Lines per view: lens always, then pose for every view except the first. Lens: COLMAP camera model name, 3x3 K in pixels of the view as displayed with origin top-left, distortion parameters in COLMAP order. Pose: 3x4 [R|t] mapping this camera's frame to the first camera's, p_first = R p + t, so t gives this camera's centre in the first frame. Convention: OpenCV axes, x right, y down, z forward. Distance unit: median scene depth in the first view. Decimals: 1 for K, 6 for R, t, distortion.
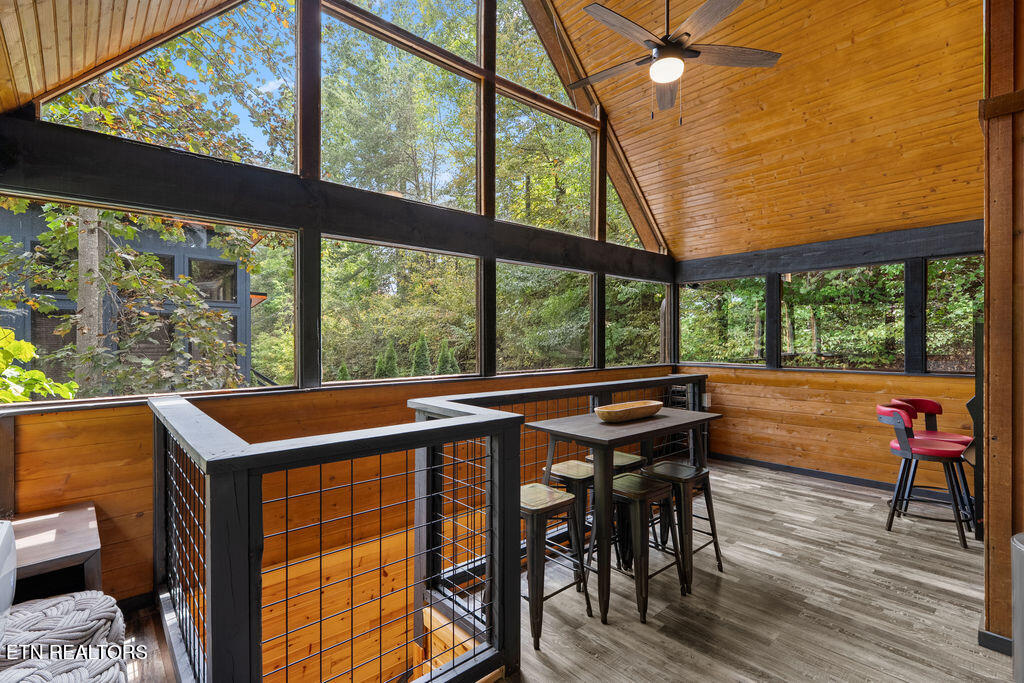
lens RADIAL K [[475.4, 0, 513.6], [0, 475.4, 340.4], [0, 0, 1]] dist [-0.022667, 0.004025]
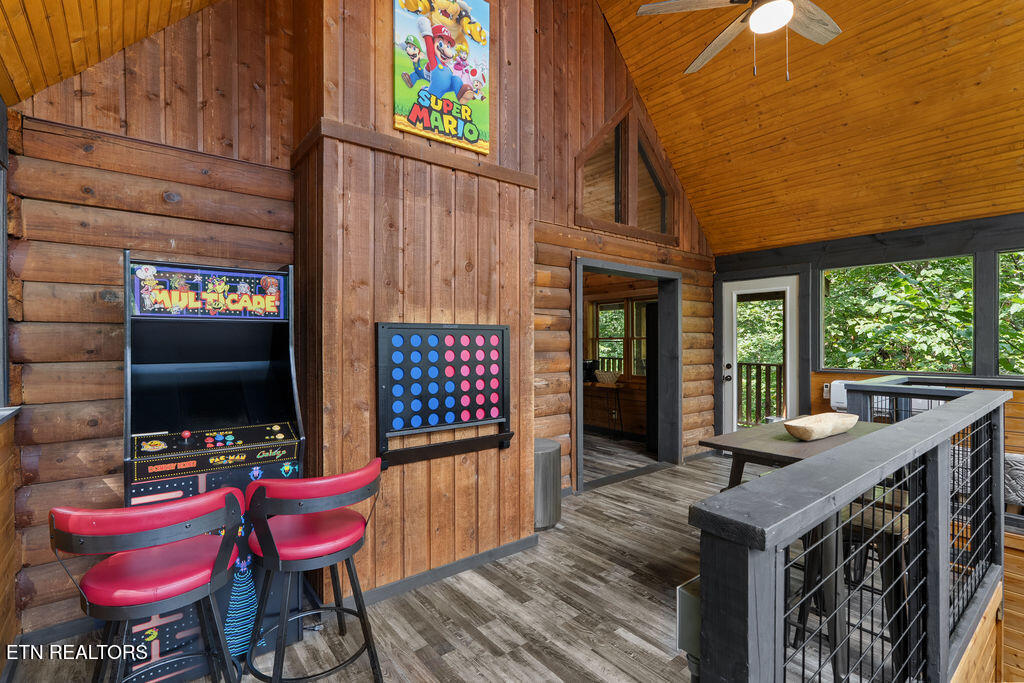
lens RADIAL K [[475.4, 0, 508.2], [0, 475.4, 344.3], [0, 0, 1]] dist [-0.022667, 0.004025]
pose [[-0.997944, 0.006668, 0.063743, 0.769042], [0.006583, 0.999977, -0.001544, 0.011896], [-0.063752, -0.001121, -0.997965, 1.947307]]
